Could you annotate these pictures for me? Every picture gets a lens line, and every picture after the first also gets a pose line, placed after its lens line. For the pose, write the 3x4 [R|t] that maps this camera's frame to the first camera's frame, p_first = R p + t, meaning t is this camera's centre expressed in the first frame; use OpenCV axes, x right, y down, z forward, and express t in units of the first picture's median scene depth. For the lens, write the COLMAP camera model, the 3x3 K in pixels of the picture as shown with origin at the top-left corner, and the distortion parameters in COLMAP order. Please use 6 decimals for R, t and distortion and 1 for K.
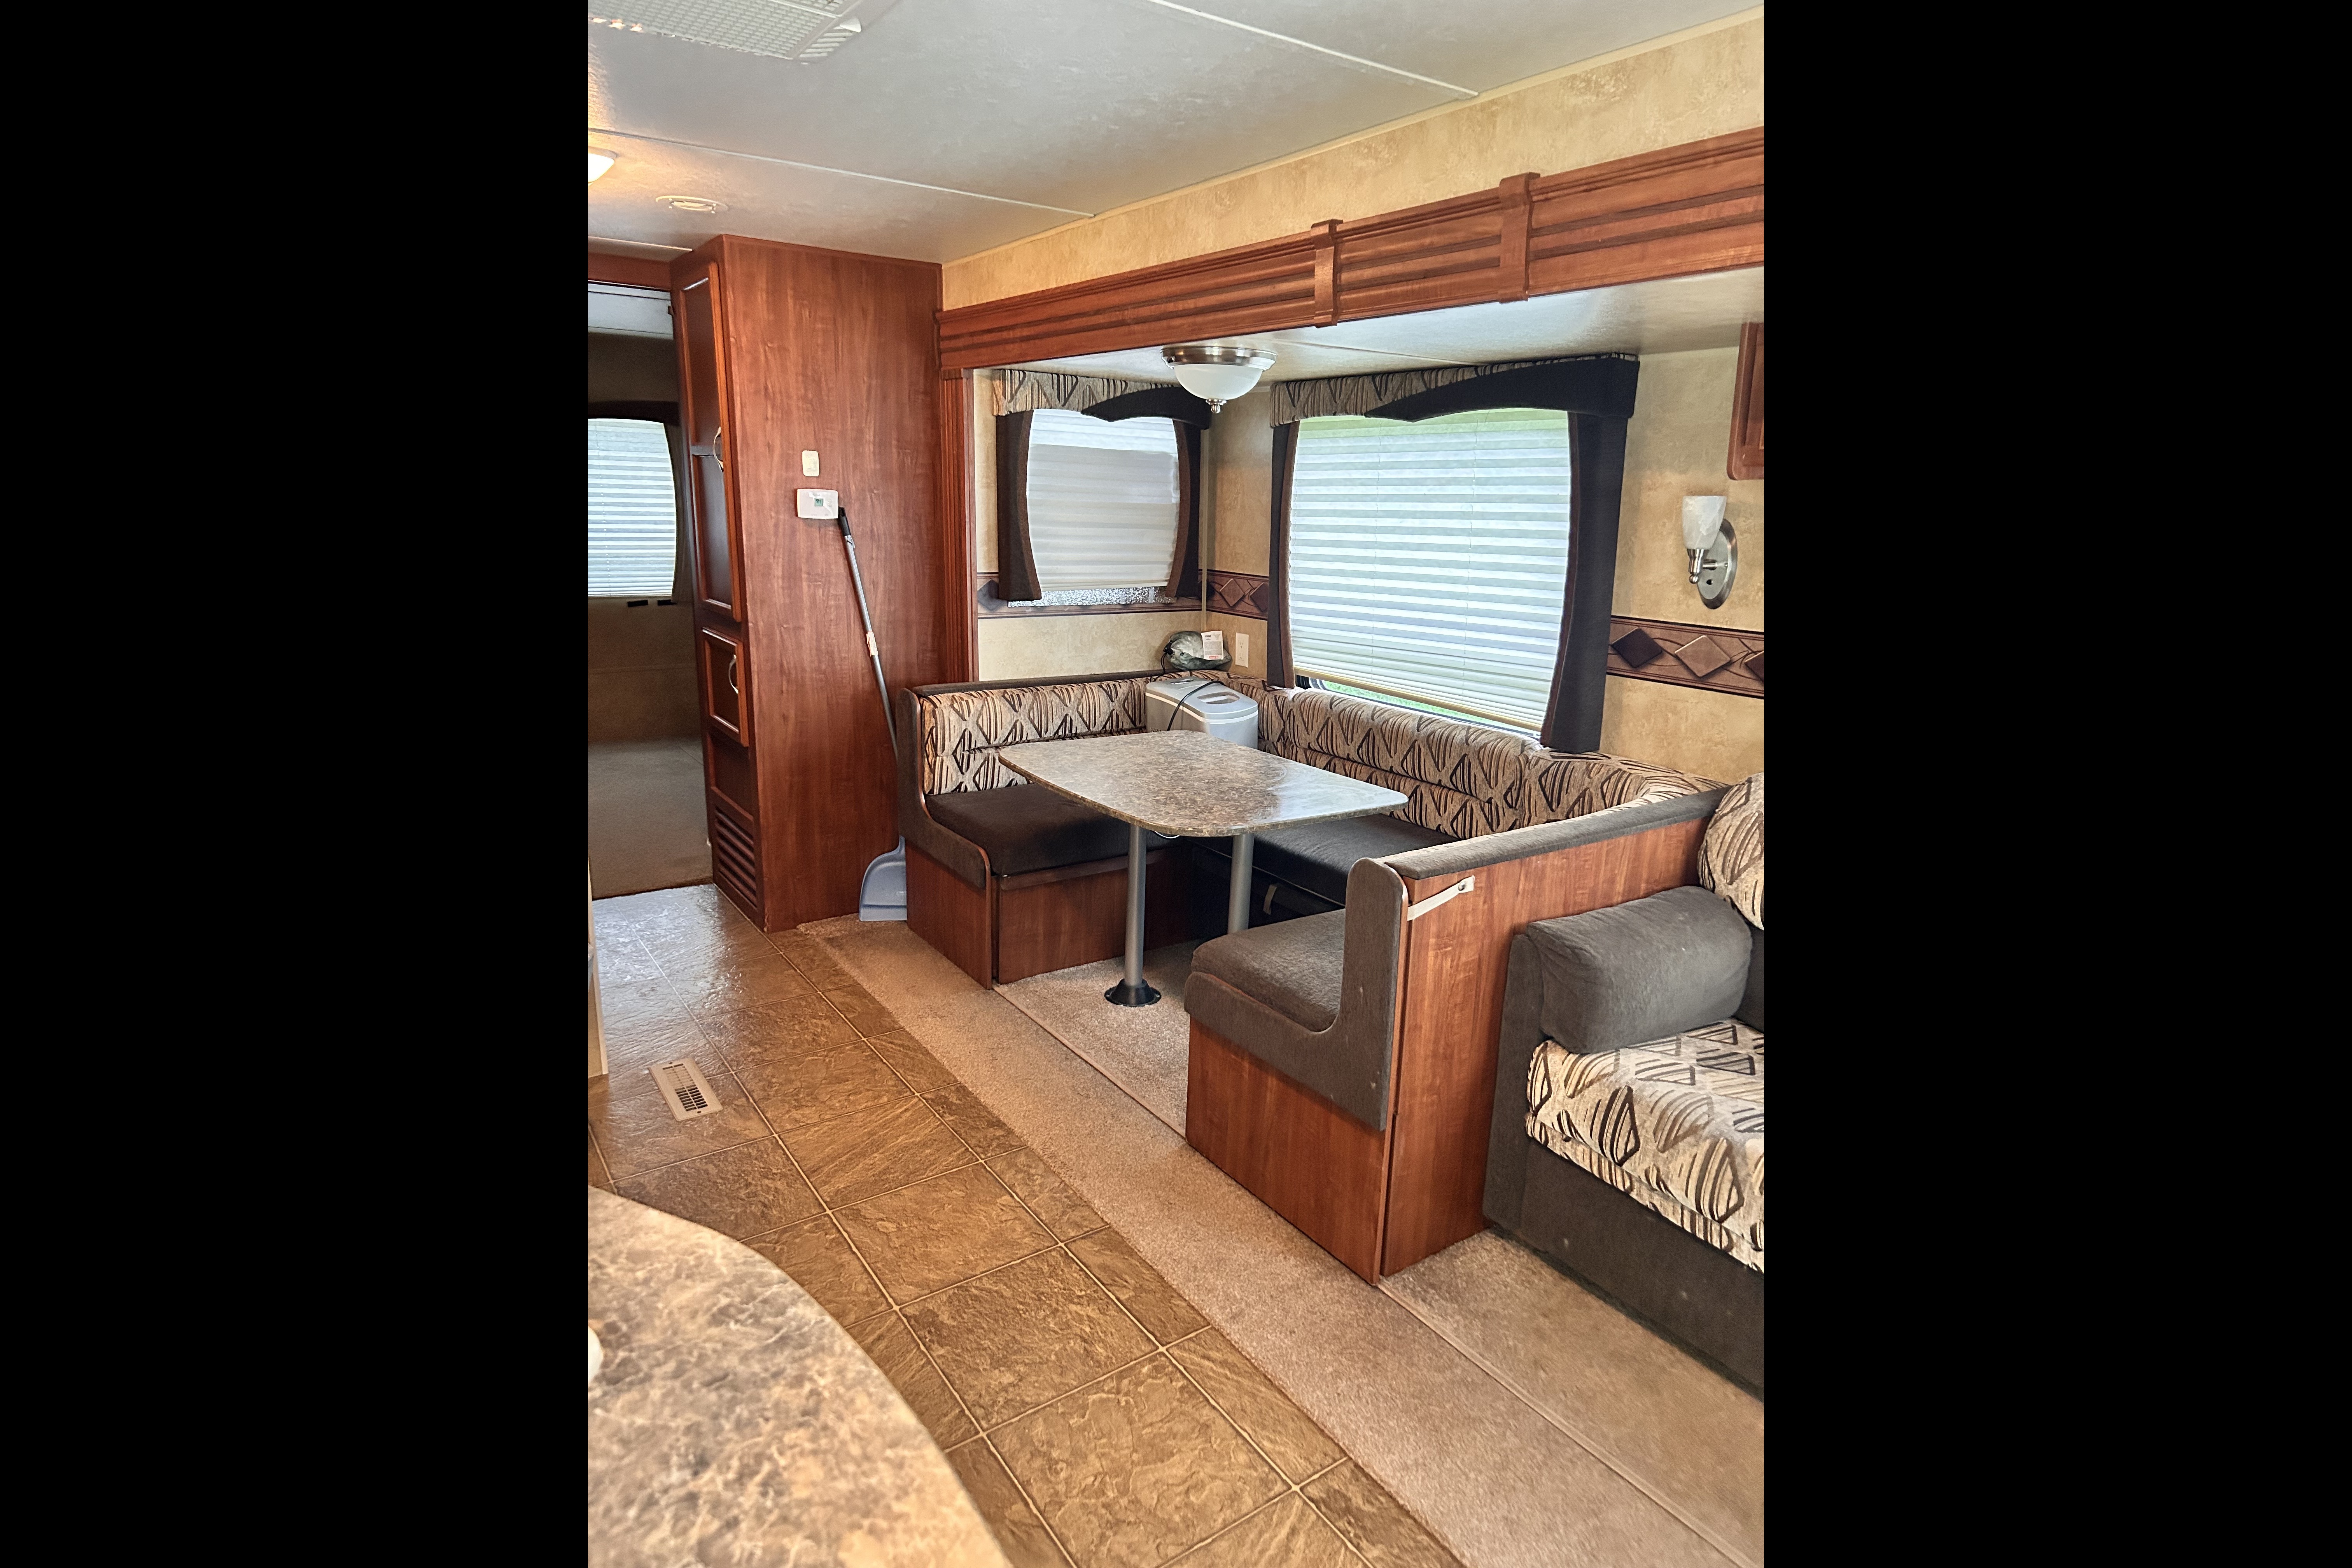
lens RADIAL K [[1186.6, 0, 1177.8], [0, 1186.6, 773.7], [0, 0, 1]] dist [0.045963, -0.049794]
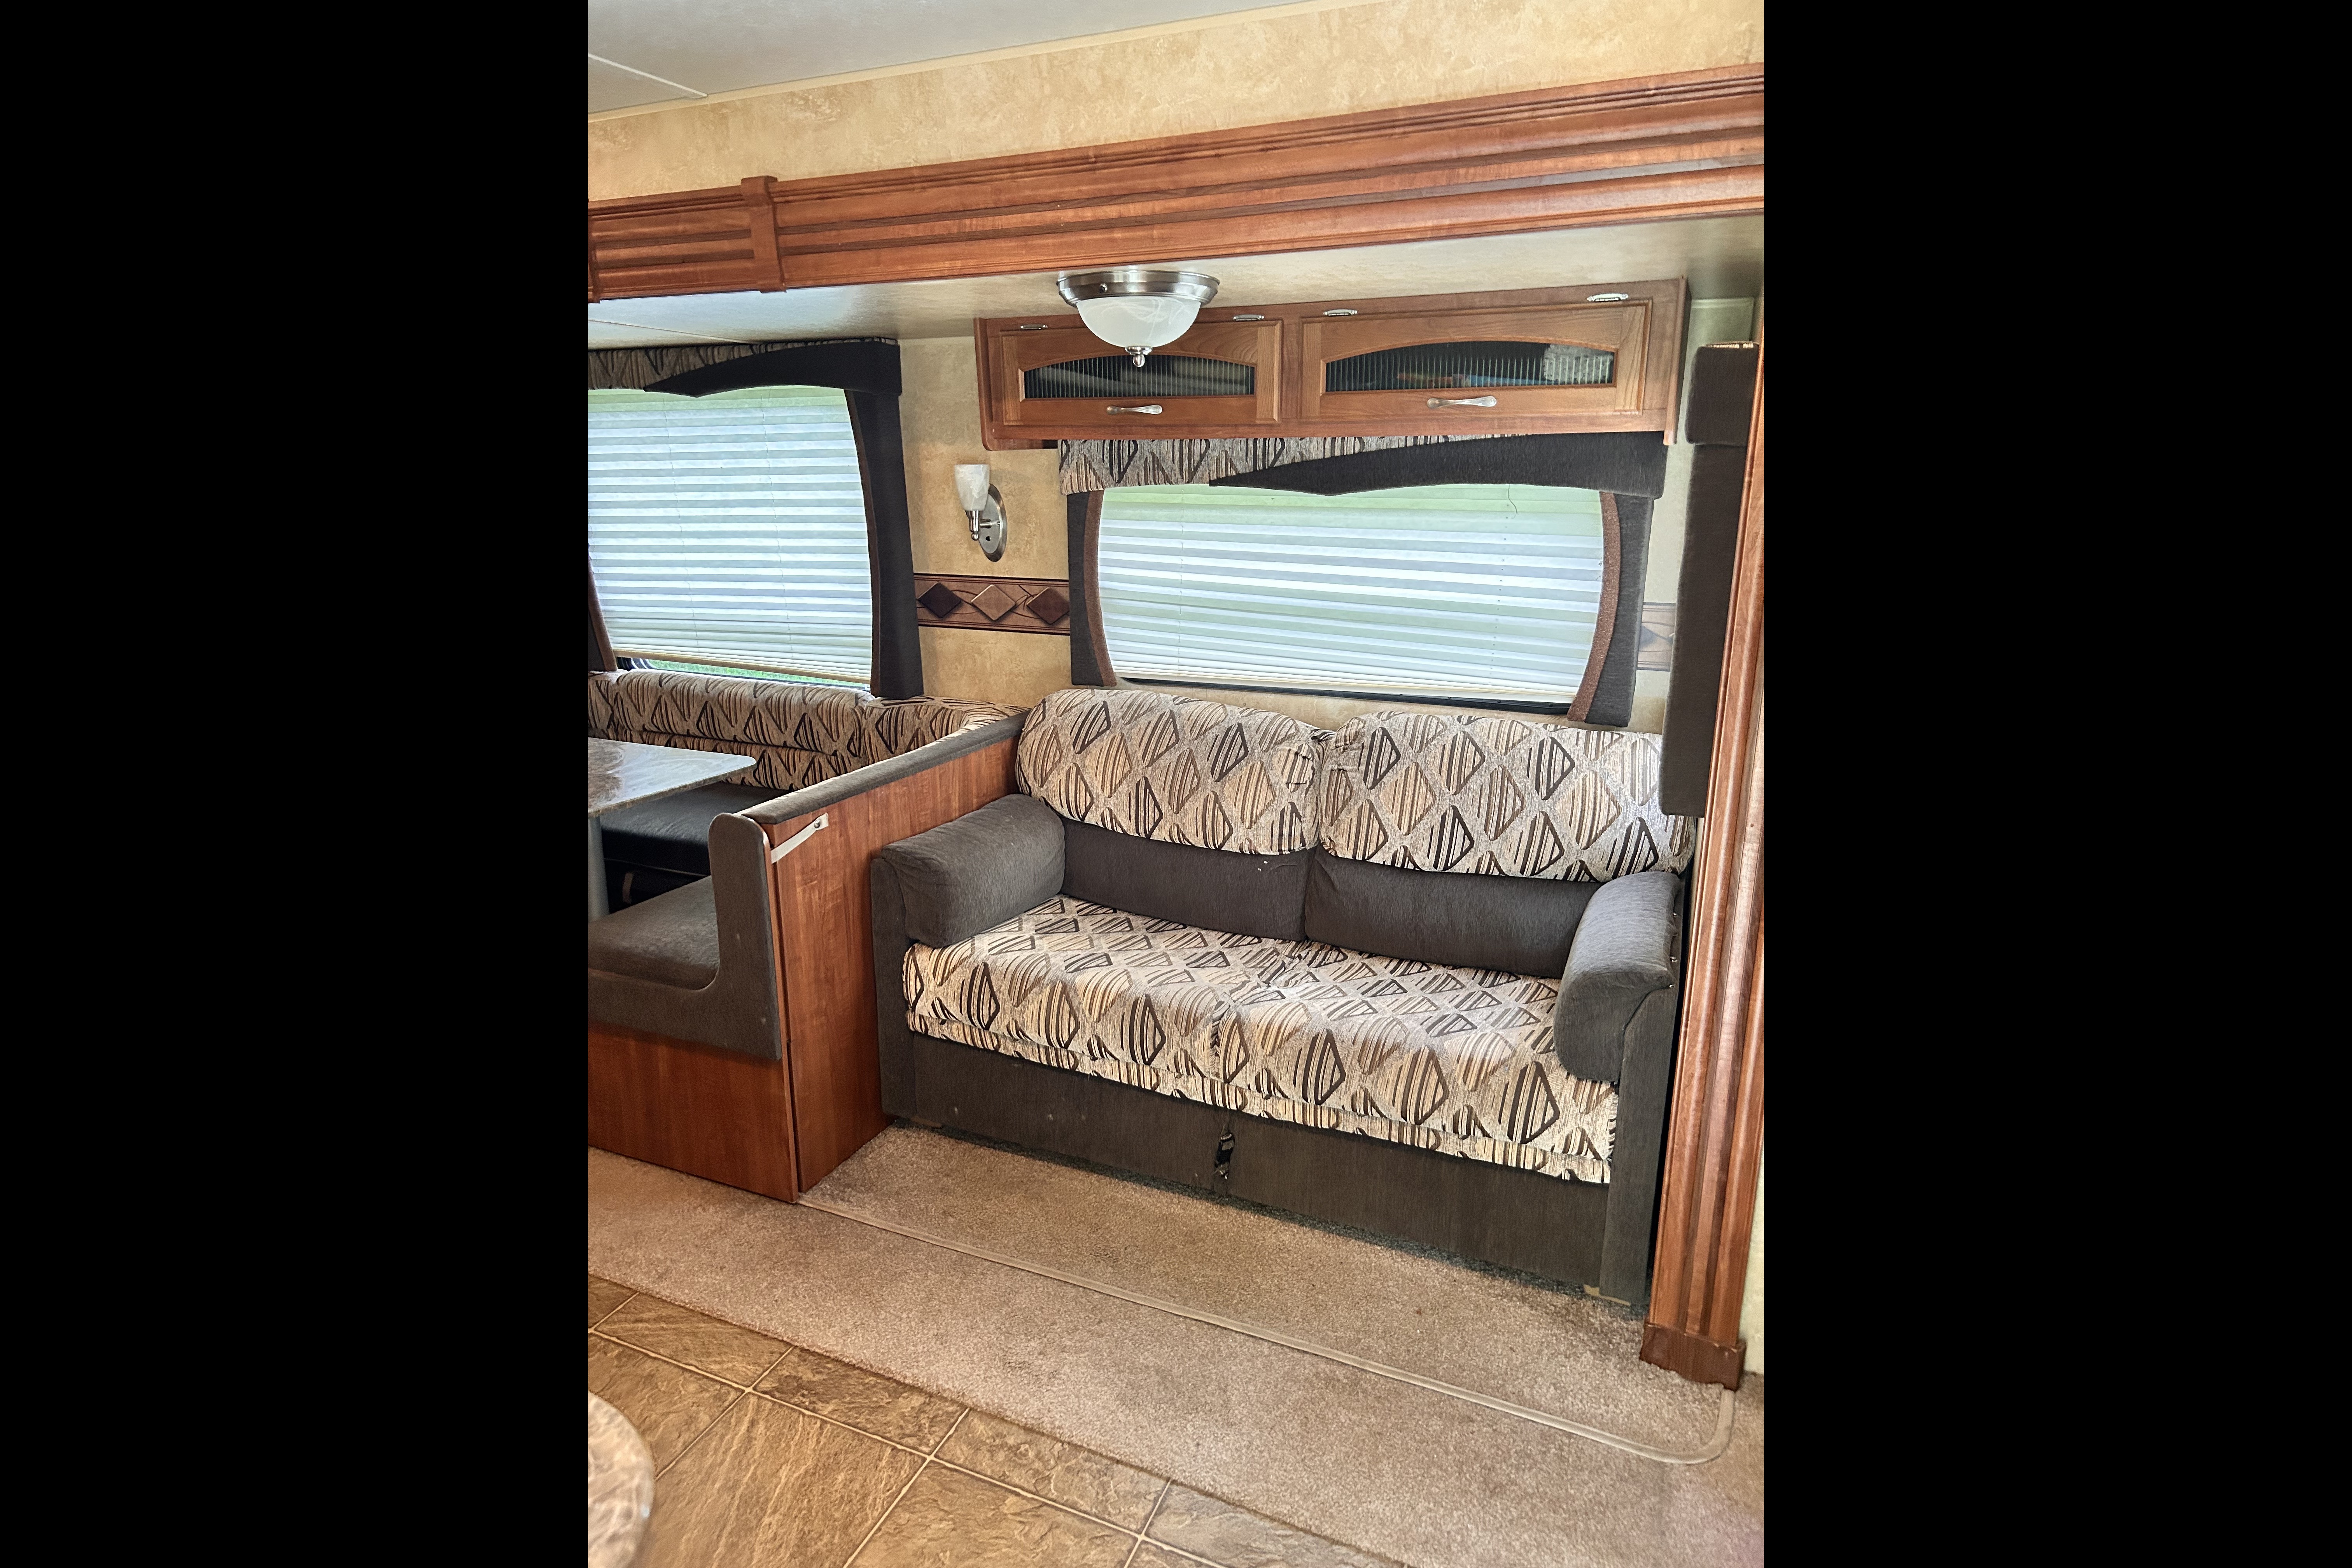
lens RADIAL K [[1186.6, 0, 1177.8], [0, 1186.6, 773.7], [0, 0, 1]] dist [0.045963, -0.049794]
pose [[0.851302, -0.157241, 0.500559, -0.021501], [0.145840, 0.987355, 0.062130, 0.026978], [-0.503999, 0.020110, 0.863470, -0.117669]]
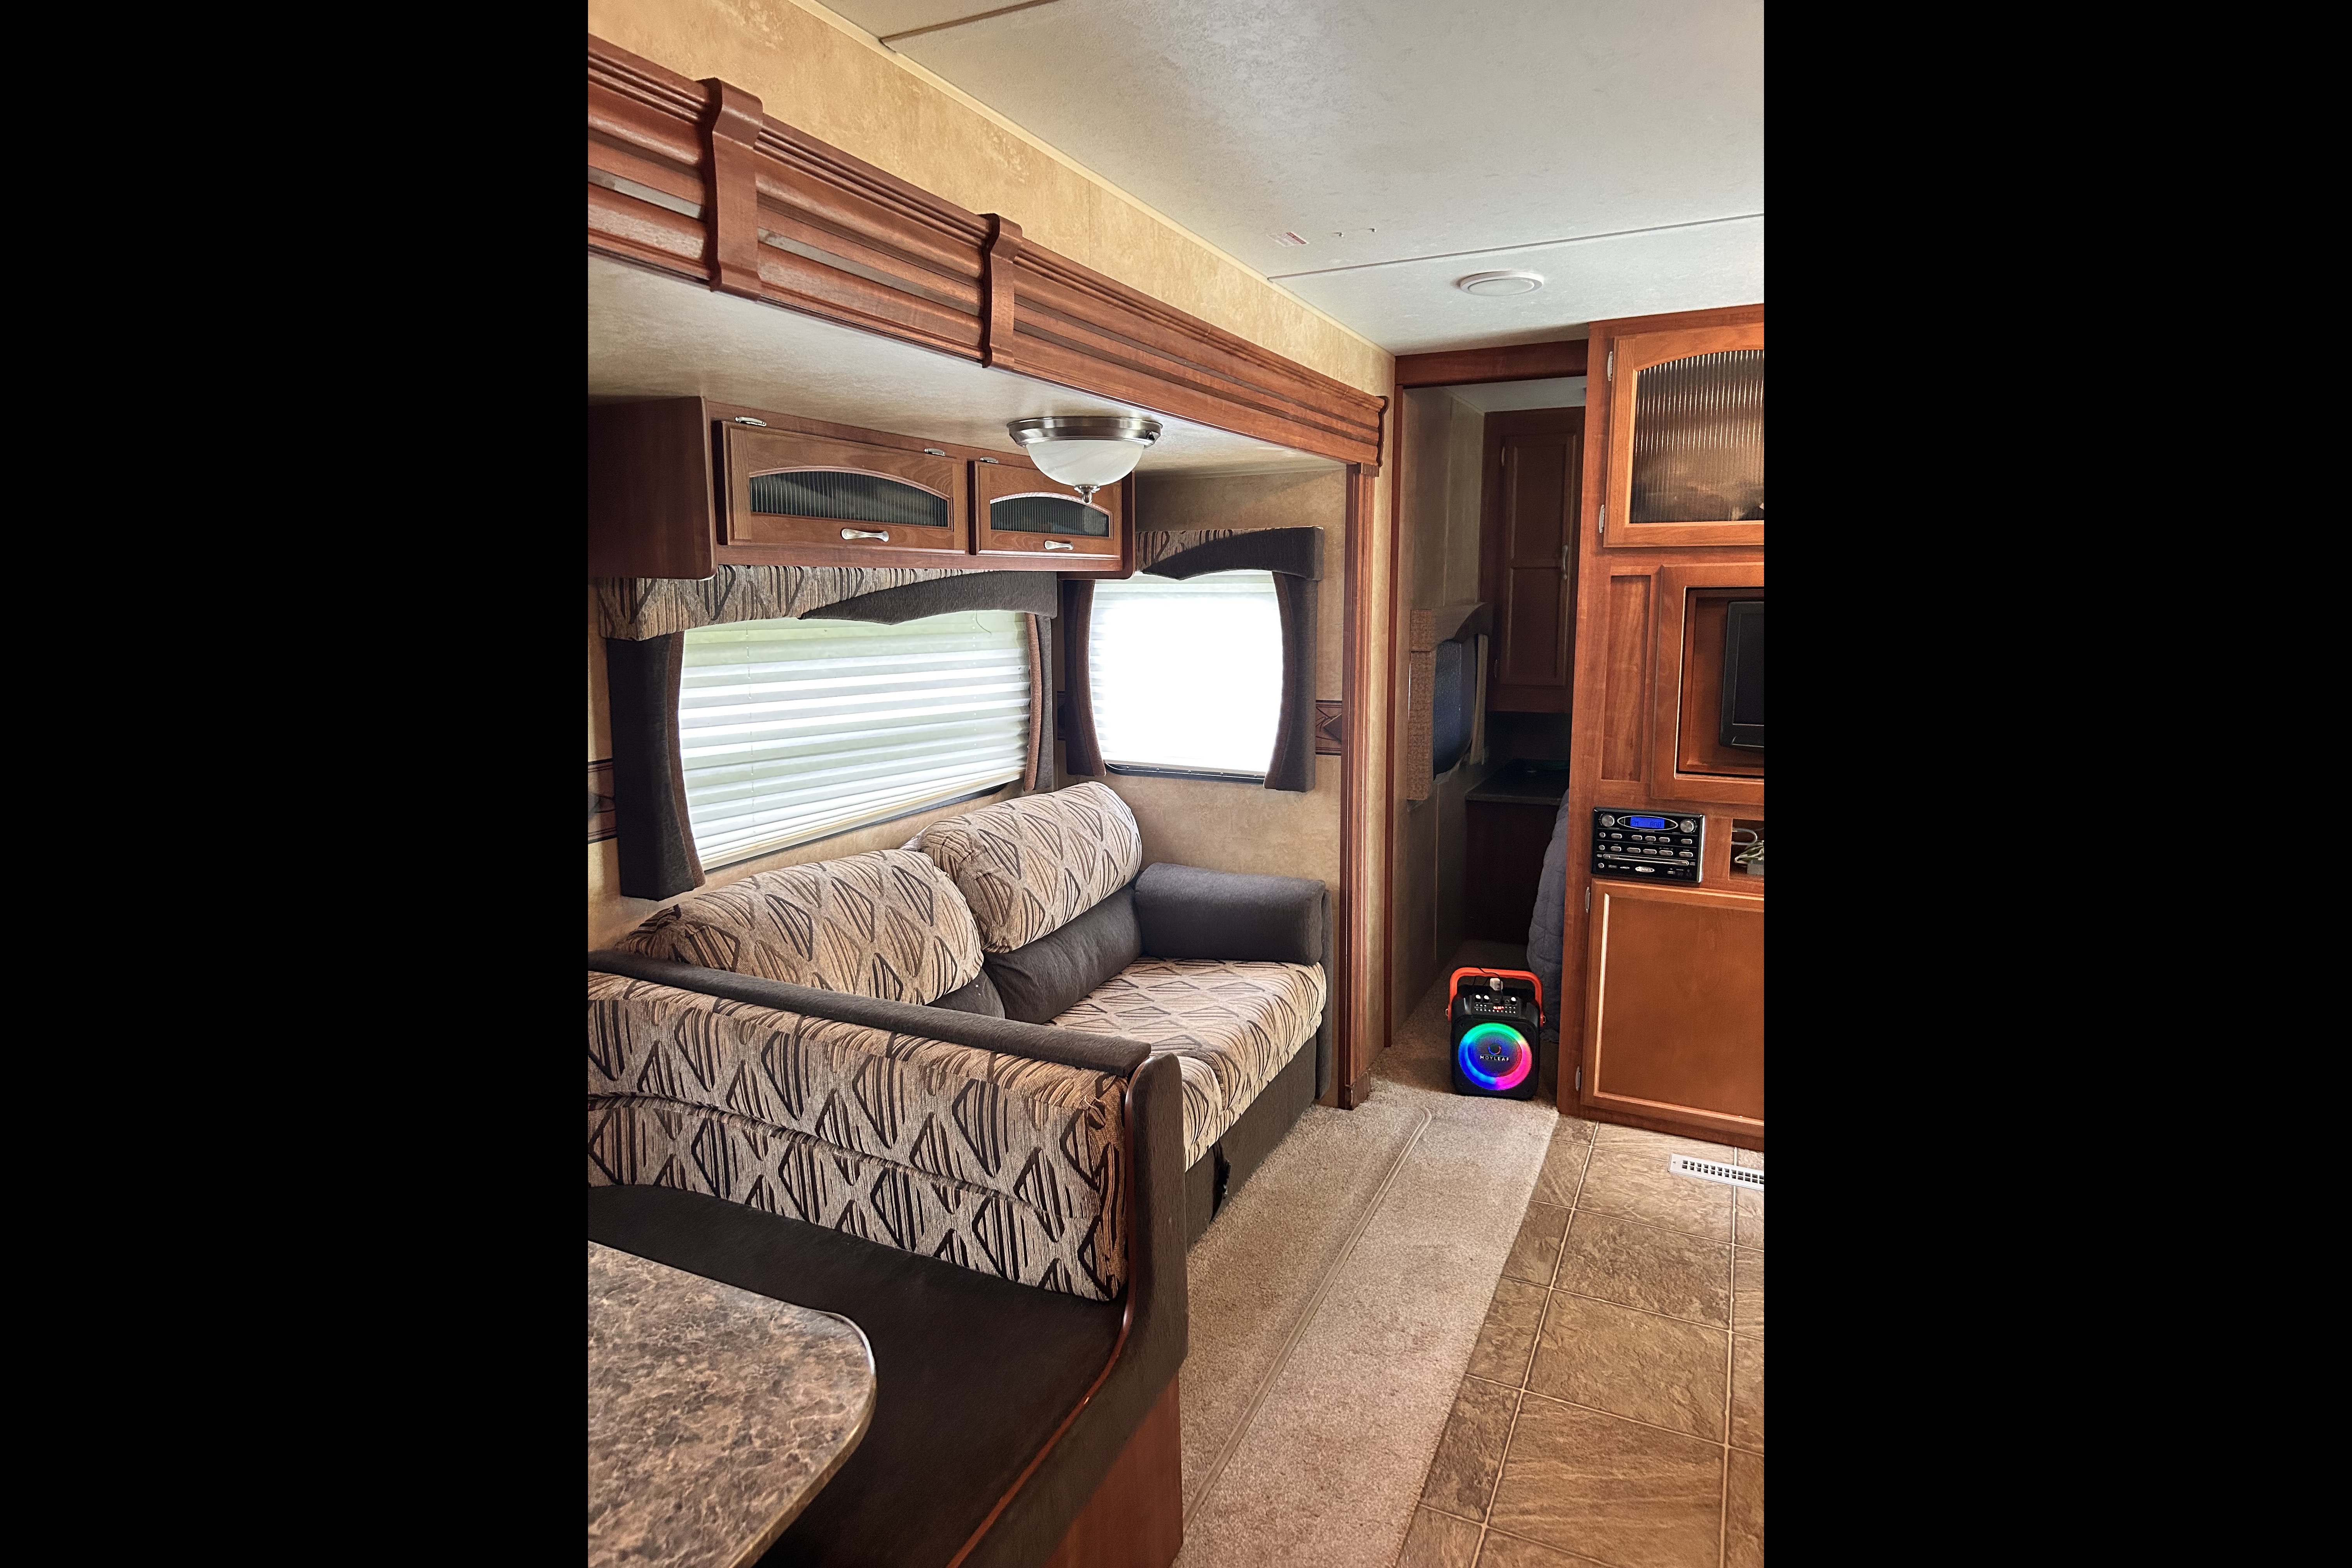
lens RADIAL K [[1186.6, 0, 1177.8], [0, 1186.6, 773.7], [0, 0, 1]] dist [0.045963, -0.049794]
pose [[-0.490945, -0.160617, 0.856256, -0.457633], [0.201252, 0.935364, 0.290846, -0.312005], [-0.847626, 0.315113, -0.426888, 1.184135]]
